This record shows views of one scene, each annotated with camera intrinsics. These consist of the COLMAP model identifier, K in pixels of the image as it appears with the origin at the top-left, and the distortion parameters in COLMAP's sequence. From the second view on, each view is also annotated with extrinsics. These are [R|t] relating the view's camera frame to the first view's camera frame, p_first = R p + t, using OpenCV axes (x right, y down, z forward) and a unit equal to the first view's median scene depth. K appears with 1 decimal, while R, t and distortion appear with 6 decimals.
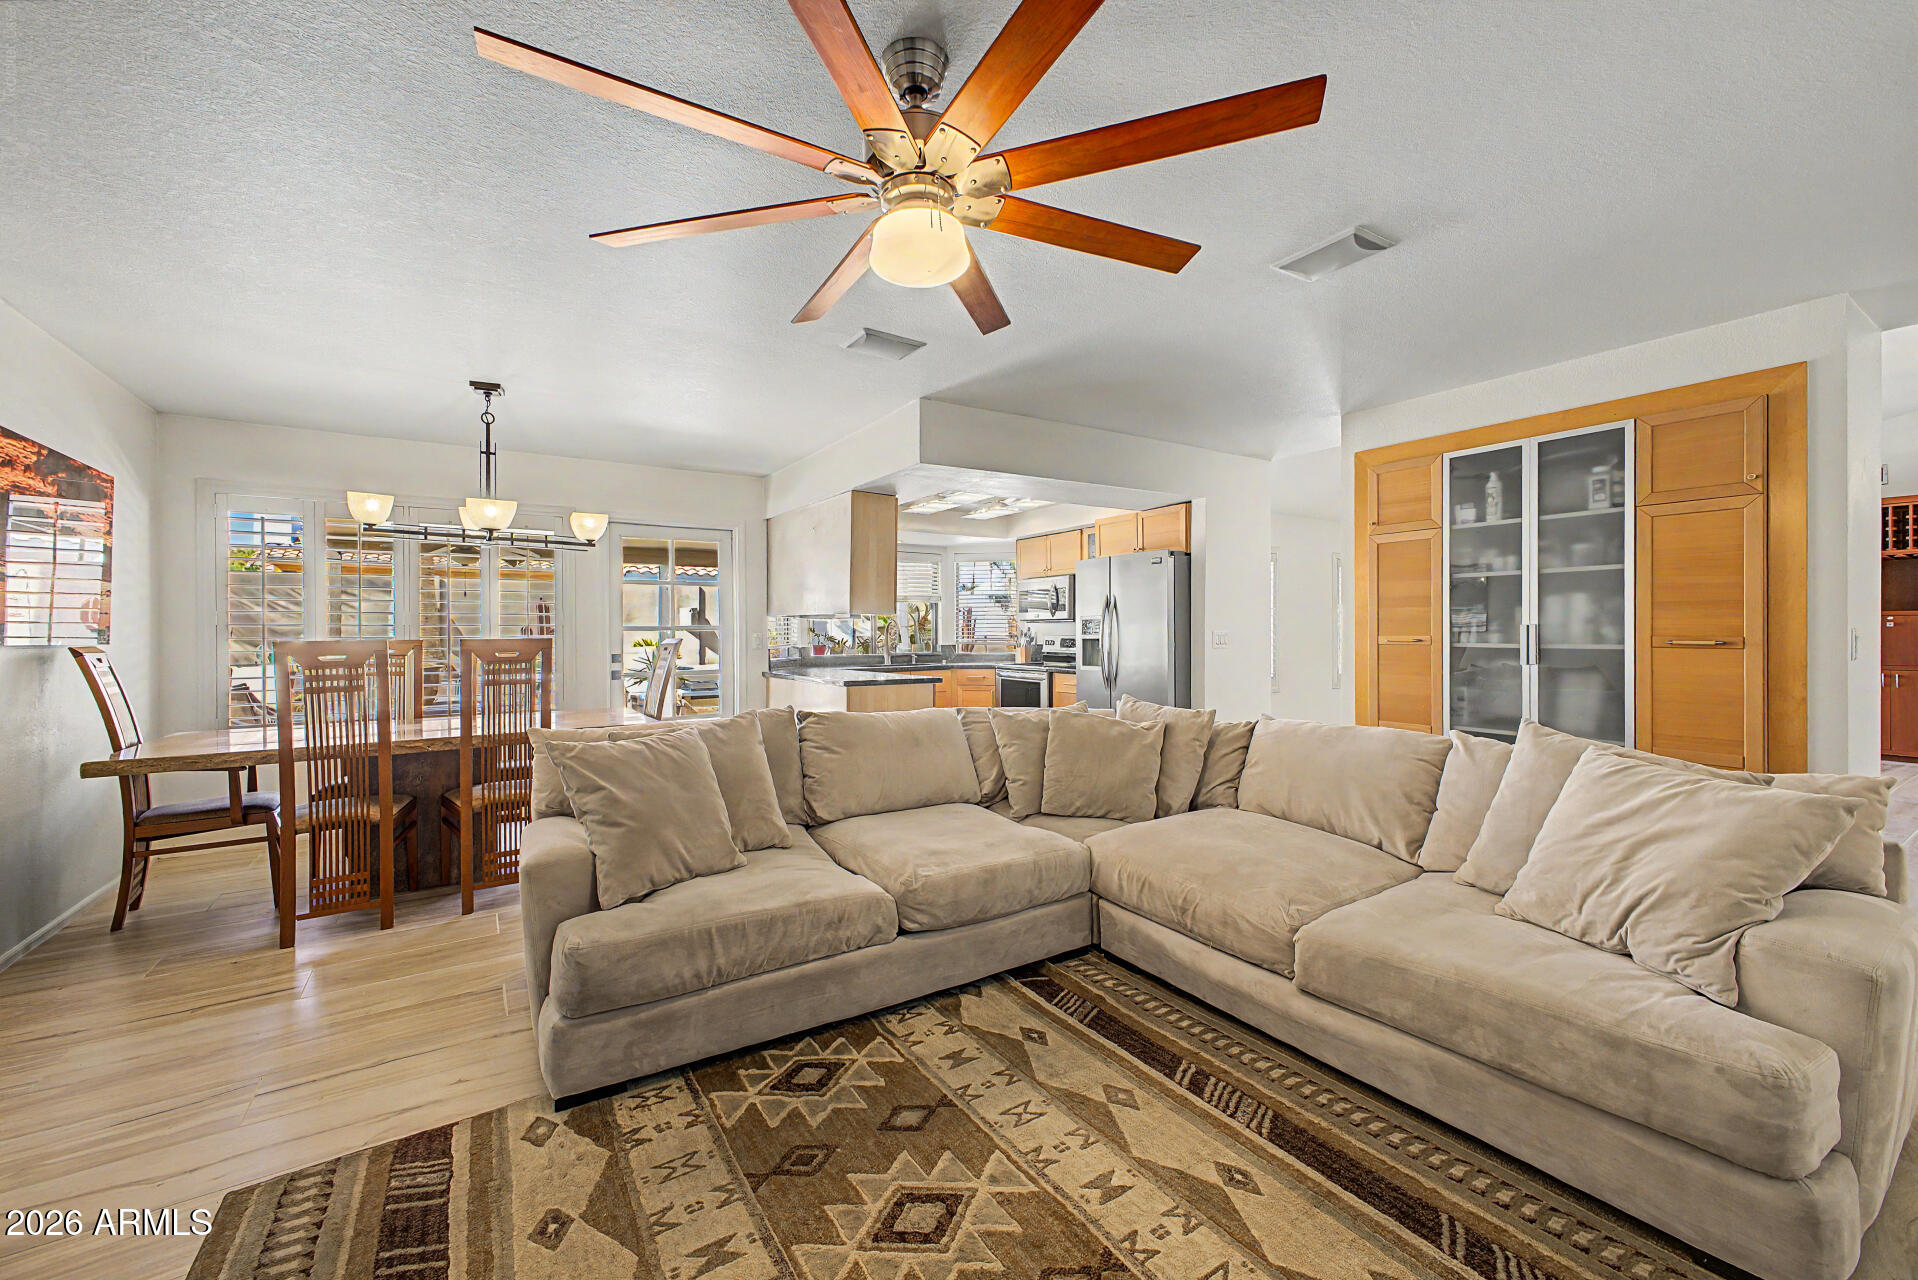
lens RADIAL K [[748.7, 0, 964.1], [0, 748.7, 634.1], [0, 0, 1]] dist [0.014153, -0.000281]
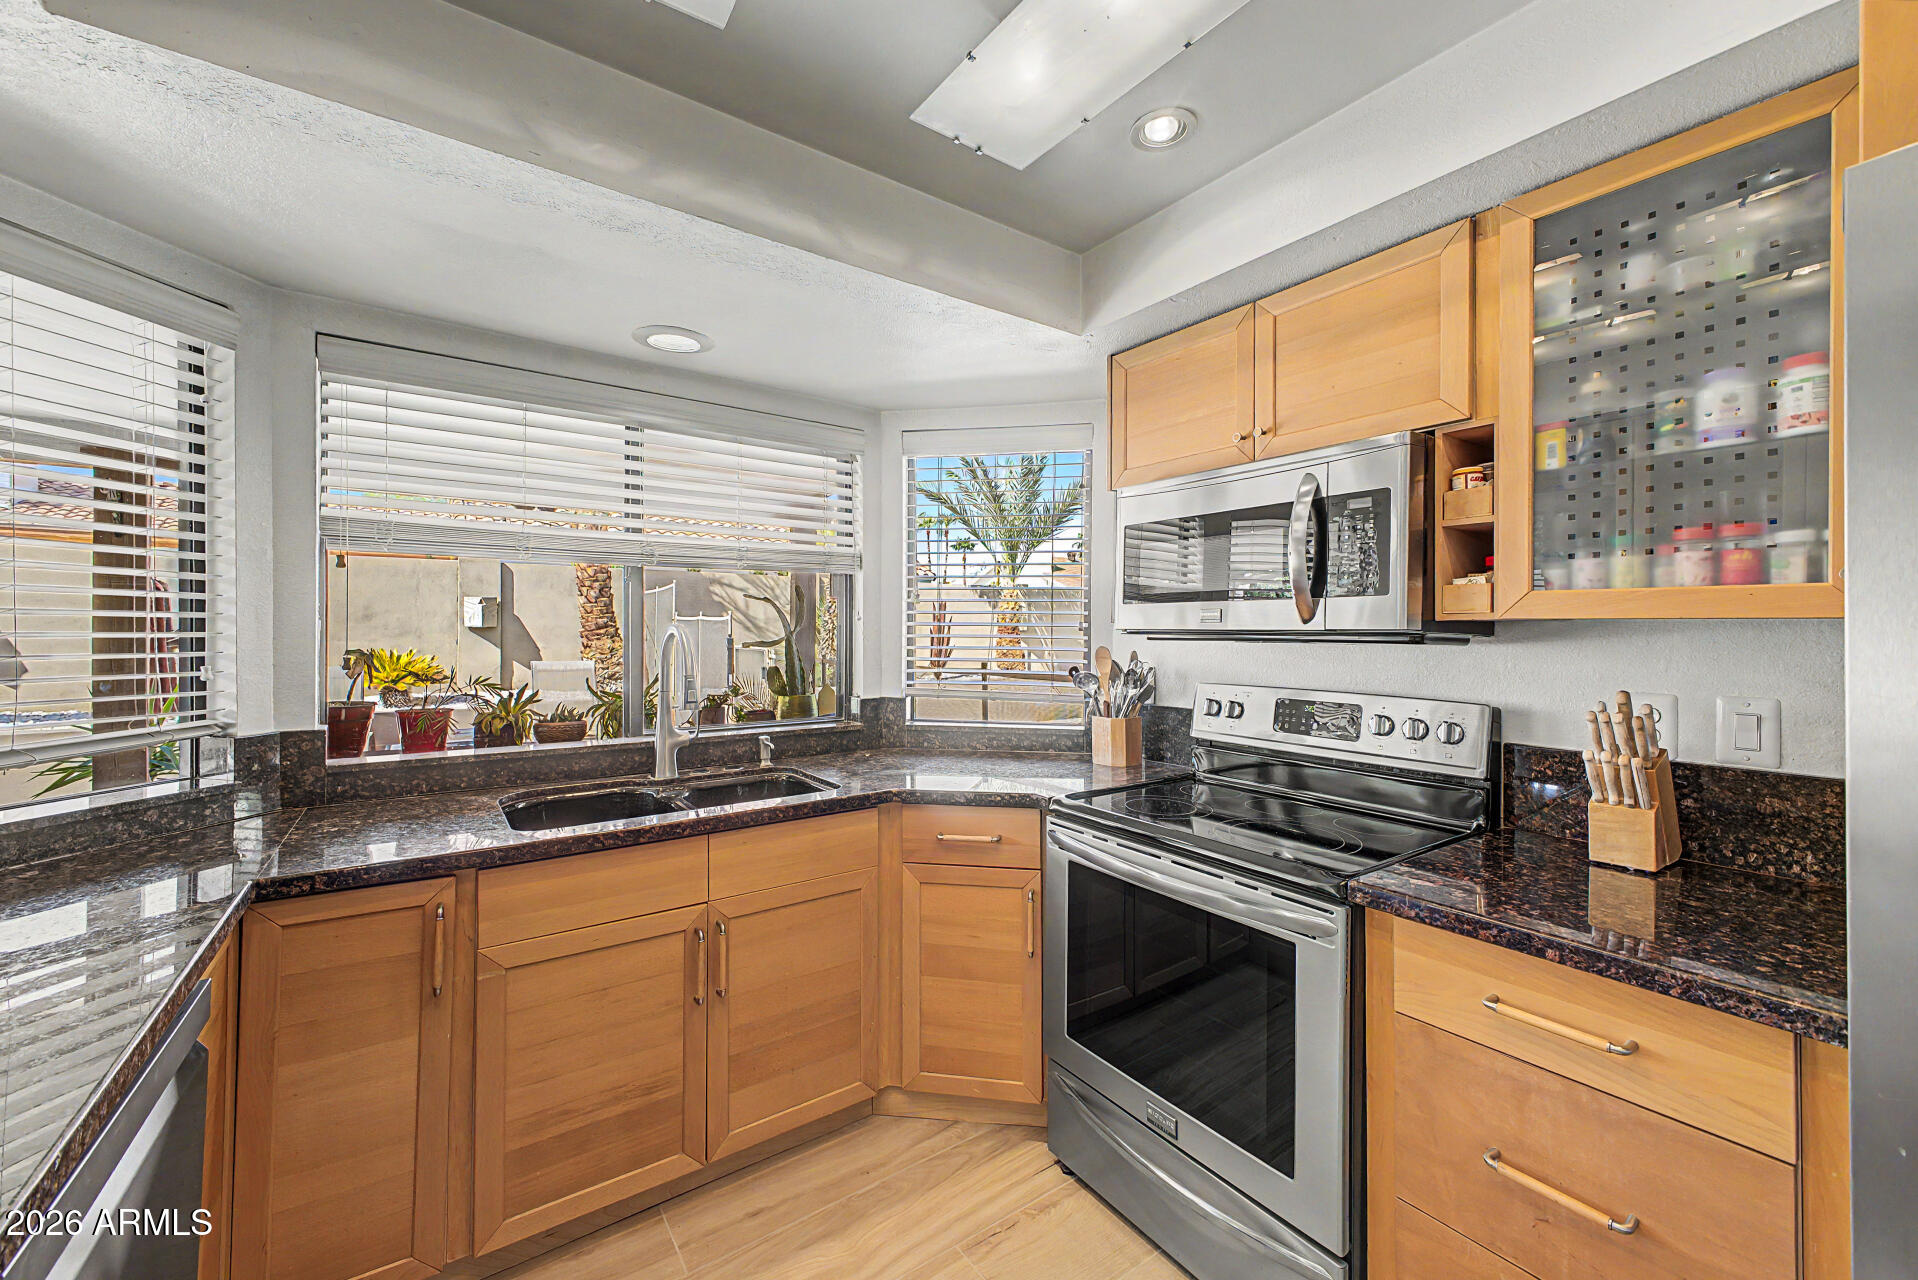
lens RADIAL K [[748.7, 0, 966.2], [0, 748.7, 629.8], [0, 0, 1]] dist [0.014153, -0.000281]
pose [[0.999210, 0.009101, 0.038694, 0.003336], [-0.008950, 0.999952, -0.004065, -0.016303], [-0.038729, 0.003716, 0.999243, 0.686763]]
